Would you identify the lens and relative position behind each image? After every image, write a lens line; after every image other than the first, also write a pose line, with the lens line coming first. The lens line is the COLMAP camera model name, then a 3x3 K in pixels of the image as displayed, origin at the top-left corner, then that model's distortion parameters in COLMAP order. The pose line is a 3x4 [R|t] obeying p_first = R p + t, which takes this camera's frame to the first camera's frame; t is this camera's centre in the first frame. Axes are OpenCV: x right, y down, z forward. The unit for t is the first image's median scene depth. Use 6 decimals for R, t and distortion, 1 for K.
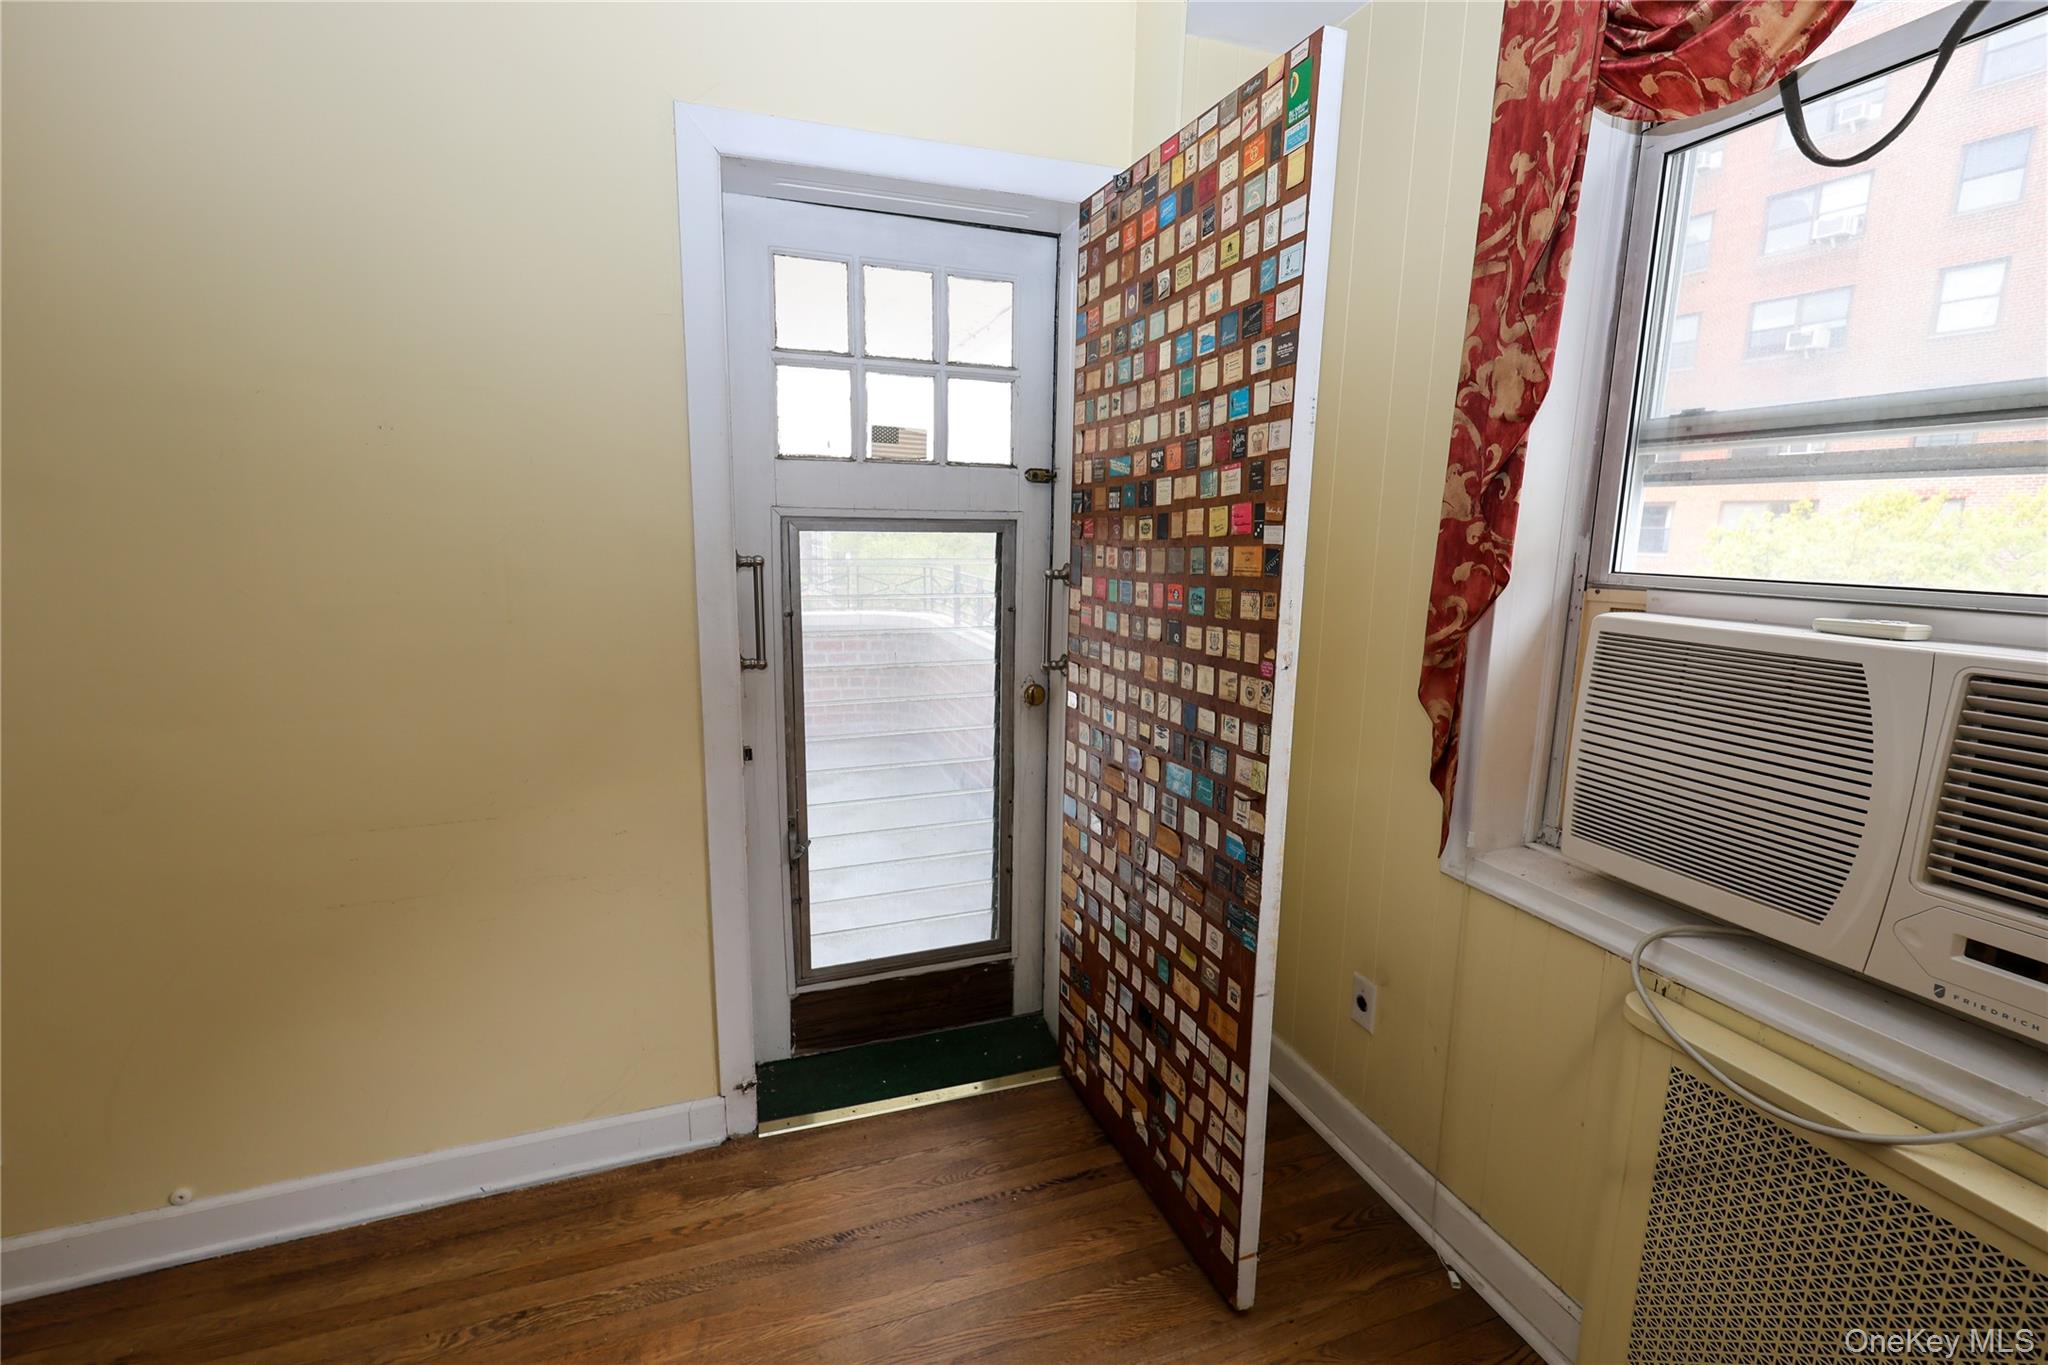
lens RADIAL K [[886.3, 0, 1024.9], [0, 886.3, 678.0], [0, 0, 1]] dist [0.007412, -0.000482]
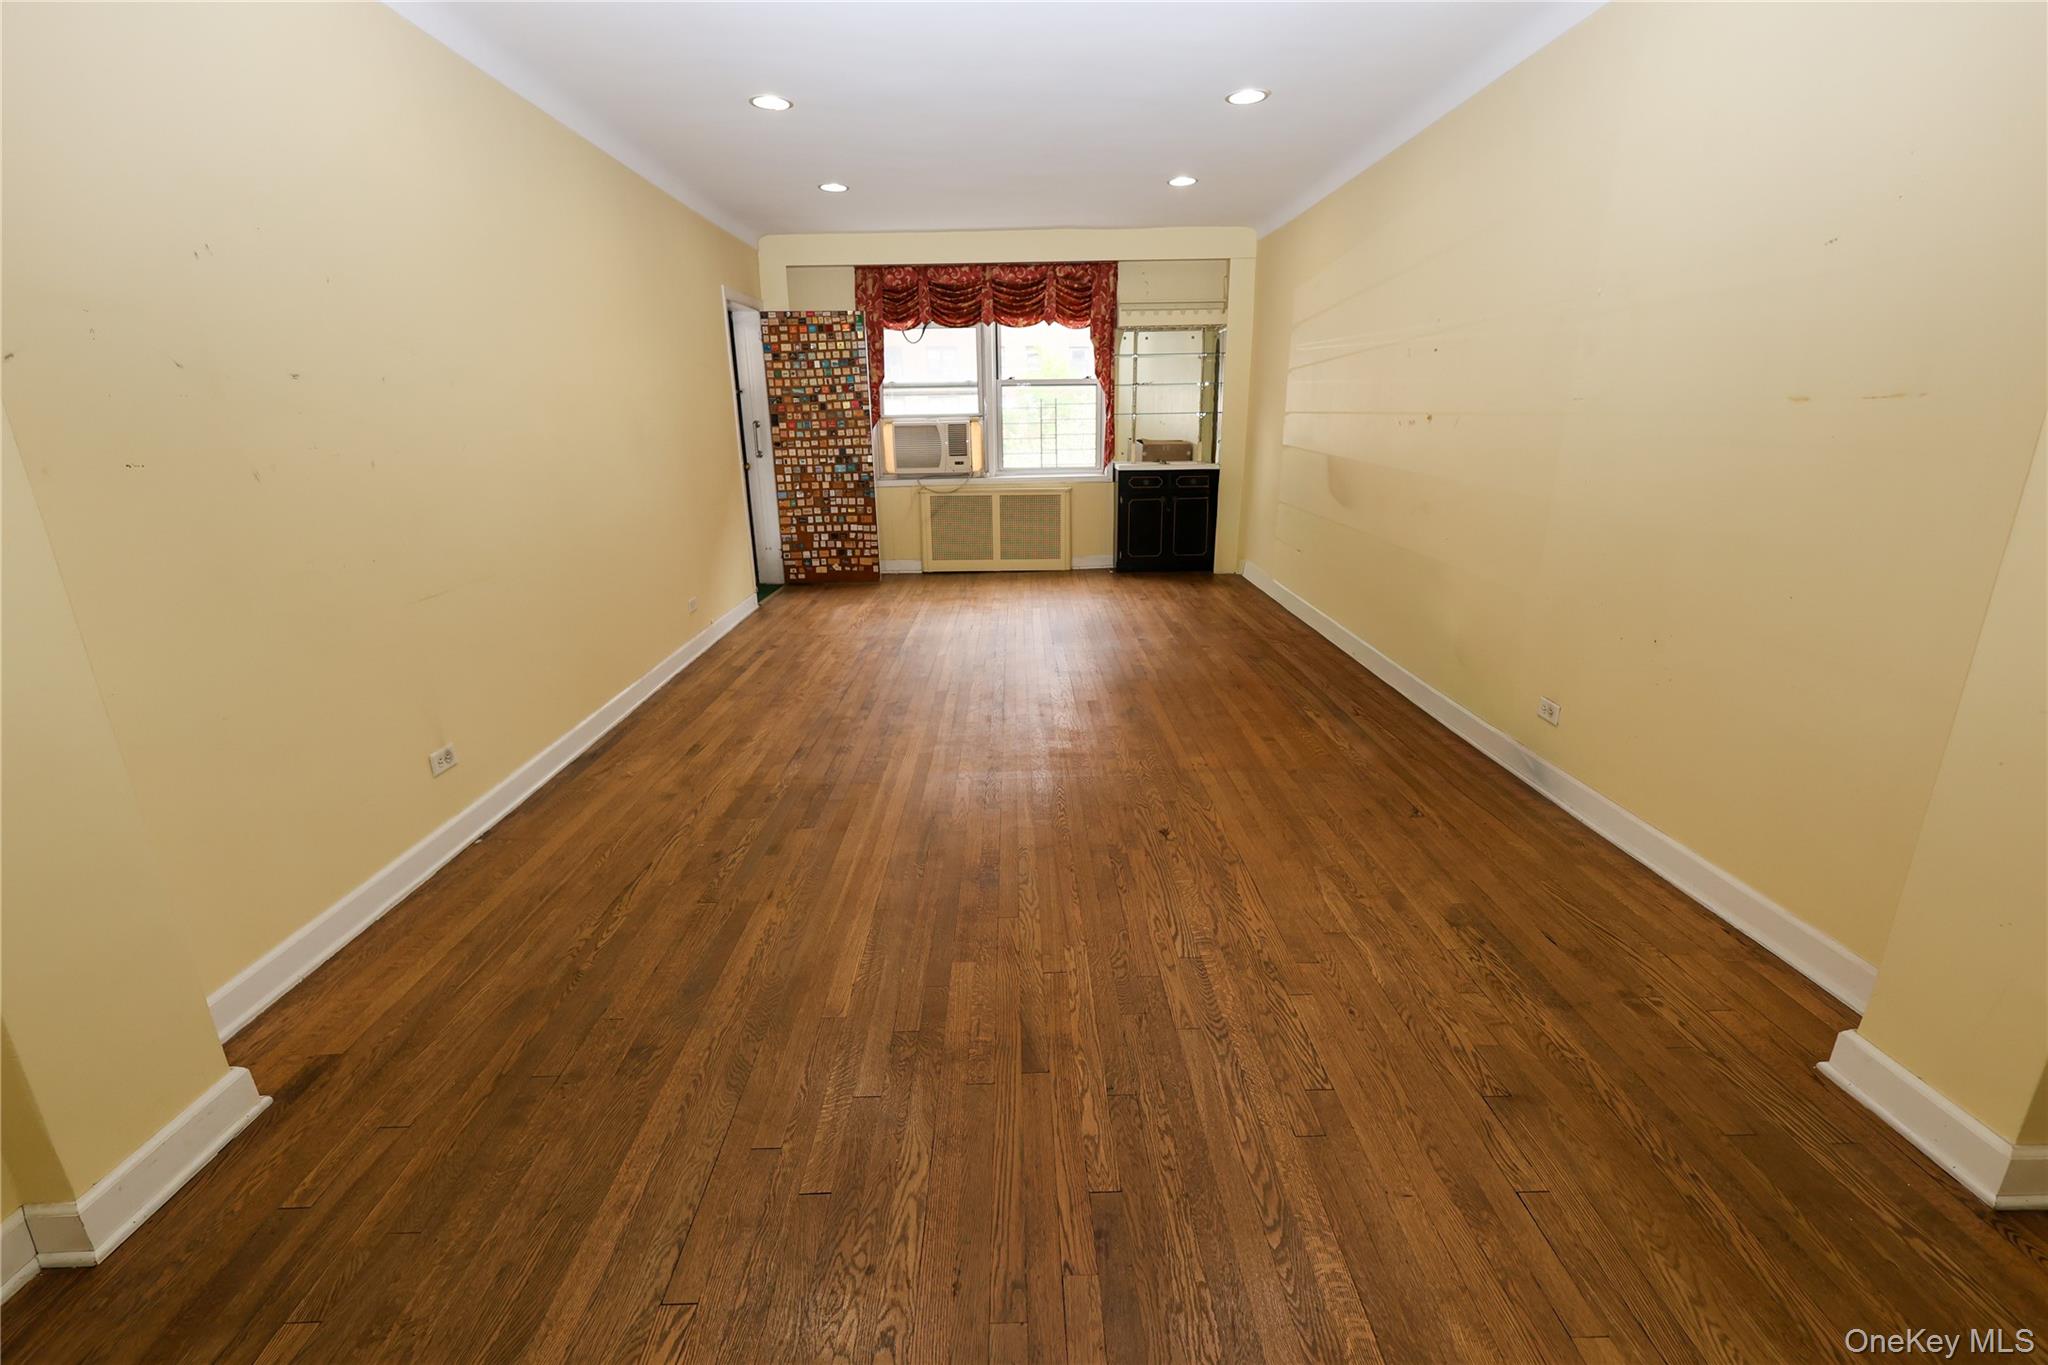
lens RADIAL K [[886.3, 0, 1018.2], [0, 886.3, 679.6], [0, 0, 1]] dist [0.007412, -0.000482]
pose [[0.339933, -0.294091, 0.893284, -3.809254], [0.181922, 0.952470, 0.244348, 0.205149], [-0.922686, 0.079447, 0.377277, -1.366000]]
